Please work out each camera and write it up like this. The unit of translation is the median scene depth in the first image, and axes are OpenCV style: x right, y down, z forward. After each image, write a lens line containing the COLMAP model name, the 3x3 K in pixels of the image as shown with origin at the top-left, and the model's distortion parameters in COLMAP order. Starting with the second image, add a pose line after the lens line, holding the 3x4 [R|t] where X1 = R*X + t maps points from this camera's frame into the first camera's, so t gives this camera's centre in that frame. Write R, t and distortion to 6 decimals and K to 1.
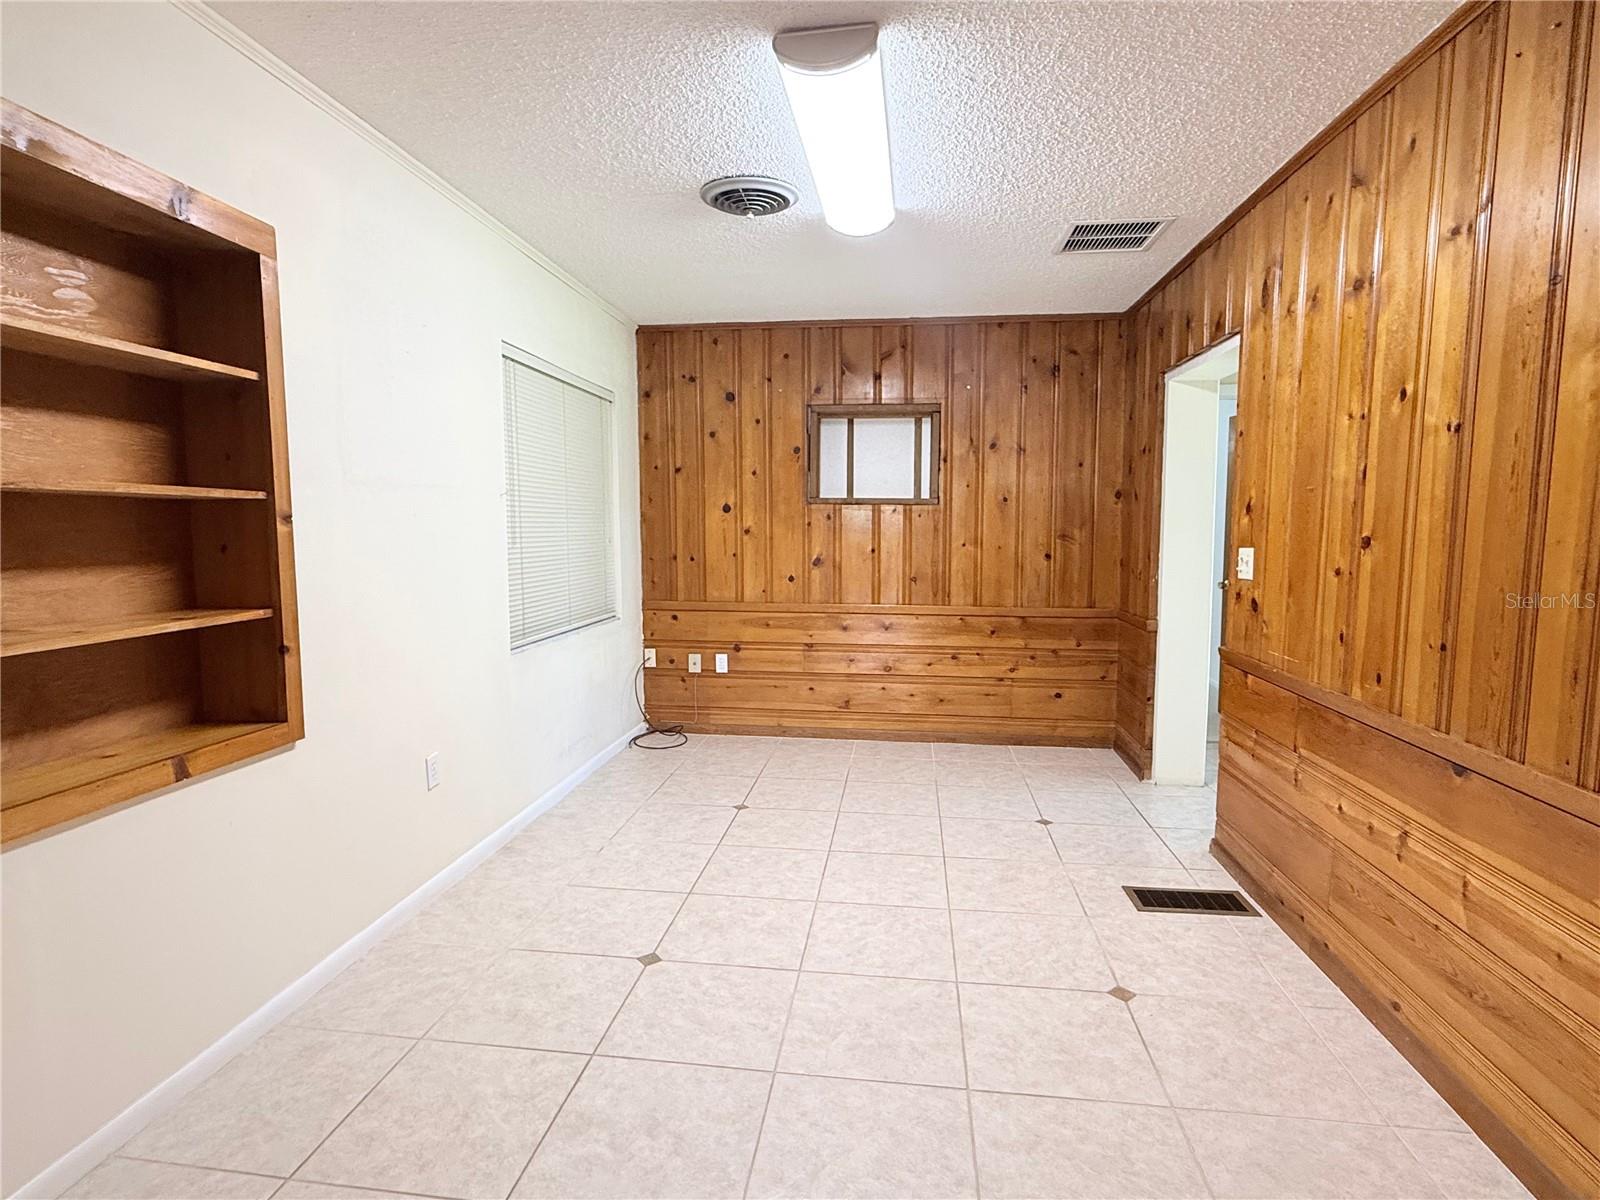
lens RADIAL K [[830.1, 0, 796.6], [0, 830.1, 601.6], [0, 0, 1]] dist [-0.000408, 0.001755]
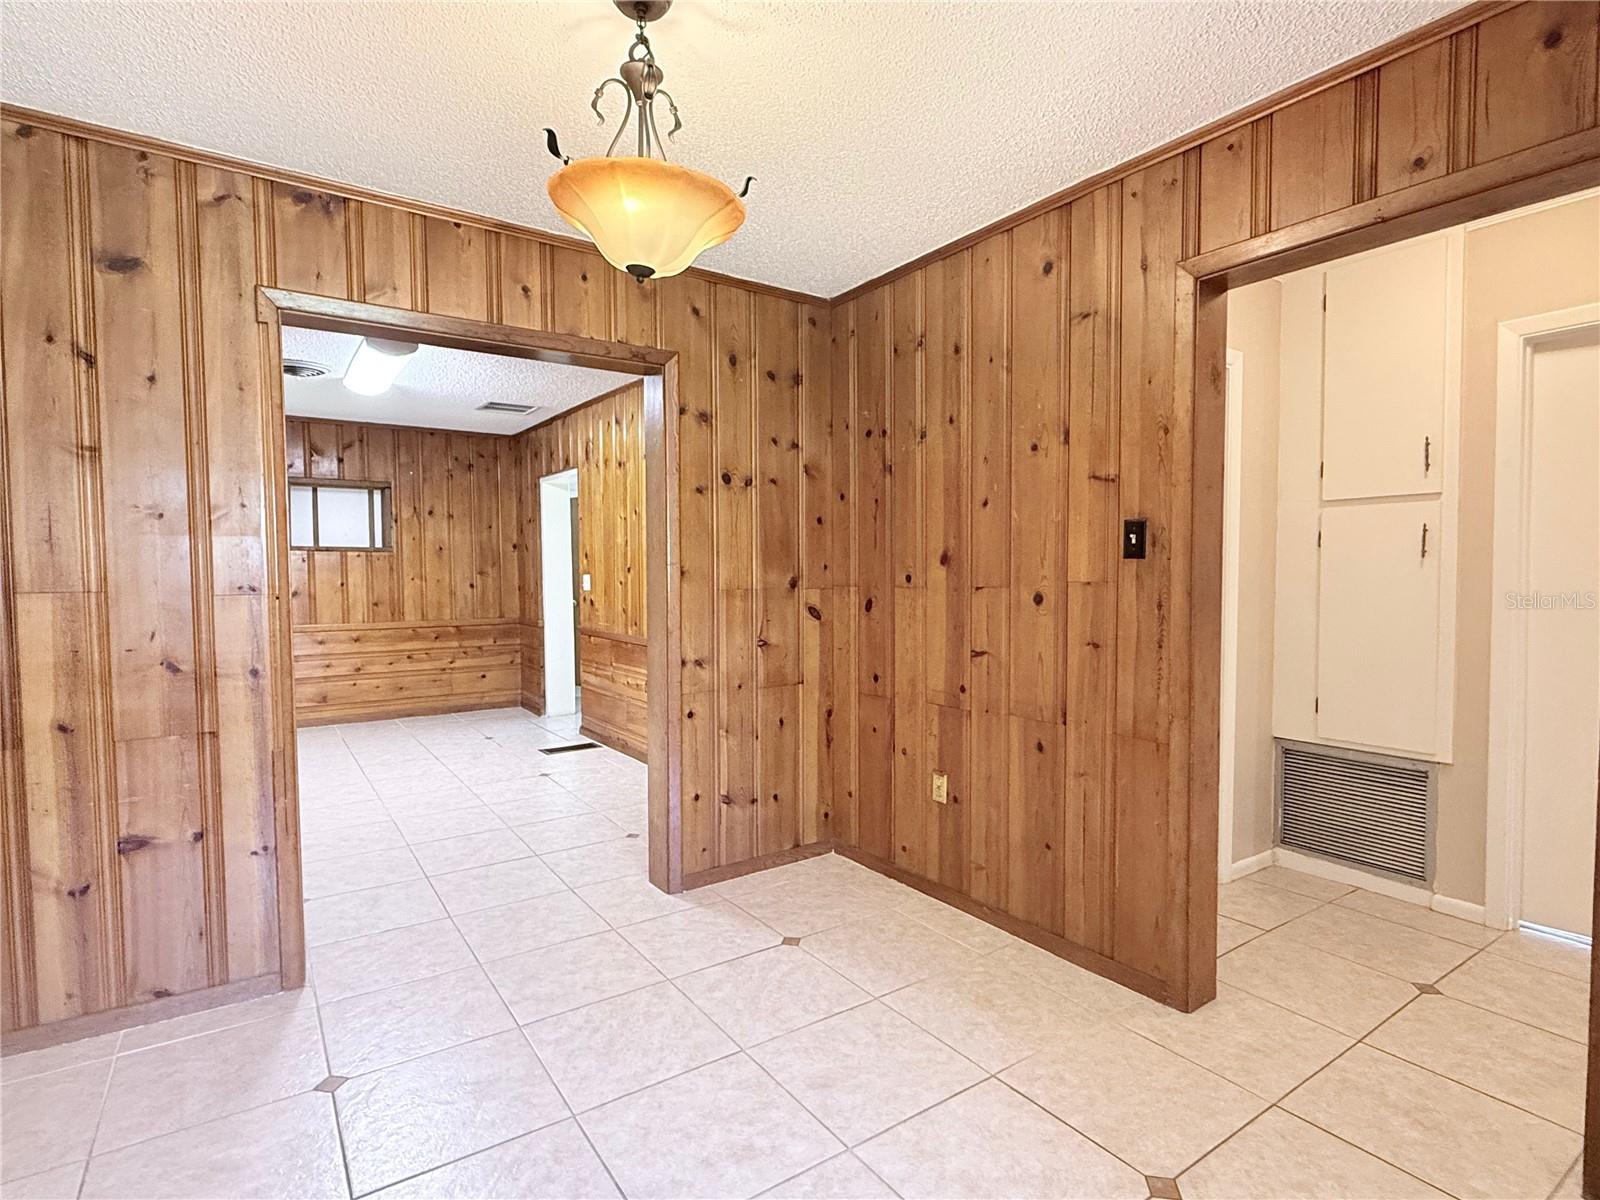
lens RADIAL K [[818.0, 0, 804.5], [0, 818.0, 602.6], [0, 0, 1]] dist [-0.000806, -0.000841]
pose [[0.738472, -0.033301, 0.673461, -0.262502], [0.068703, 0.997298, -0.026021, 0.058103], [-0.670775, 0.065485, 0.738764, -0.527580]]
